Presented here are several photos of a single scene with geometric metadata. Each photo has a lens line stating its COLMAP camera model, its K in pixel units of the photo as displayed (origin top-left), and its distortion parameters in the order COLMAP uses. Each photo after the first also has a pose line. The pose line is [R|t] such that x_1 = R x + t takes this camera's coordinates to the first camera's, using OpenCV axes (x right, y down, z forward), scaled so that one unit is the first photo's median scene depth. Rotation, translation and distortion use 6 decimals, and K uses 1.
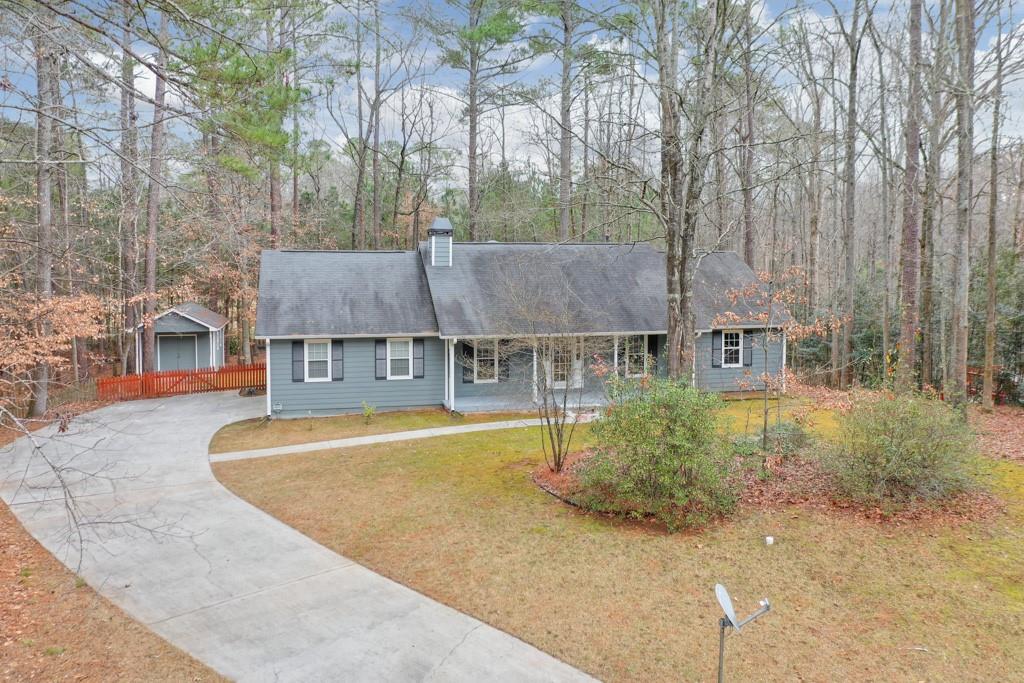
lens RADIAL K [[804.3, 0, 510.9], [0, 804.3, 338.9], [0, 0, 1]] dist [-0.006226, -0.005945]
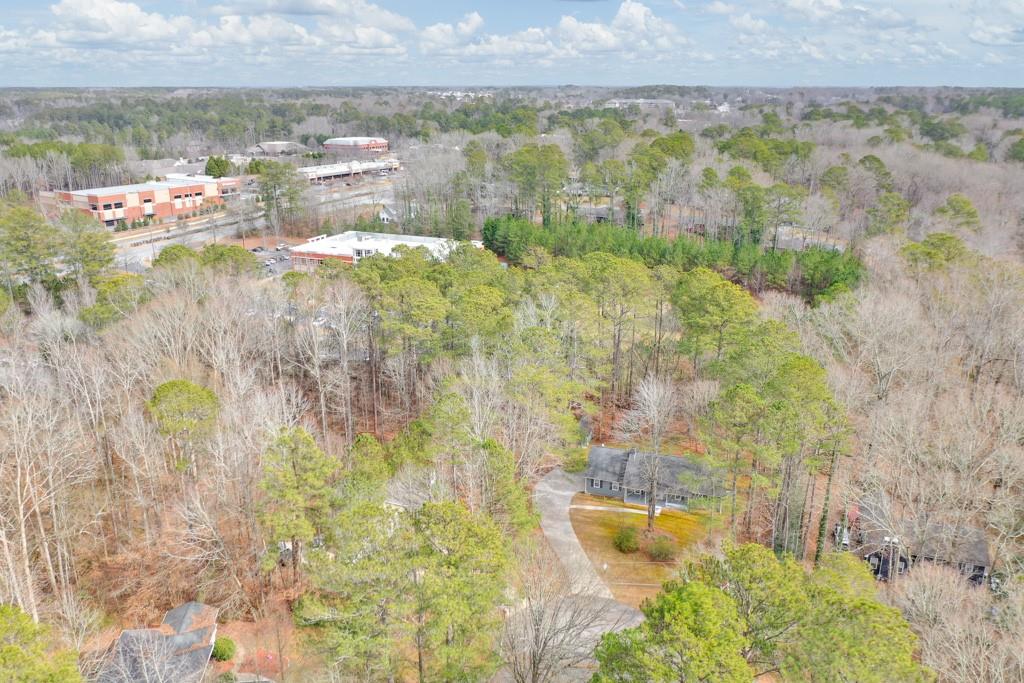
lens RADIAL K [[804.3, 0, 511.0], [0, 804.3, 338.9], [0, 0, 1]] dist [-0.006226, -0.005945]
pose [[0.849269, 0.147438, -0.506956, 1.440911], [-0.032384, 0.972955, 0.228714, -1.699637], [0.526966, -0.177823, 0.831075, -2.697098]]
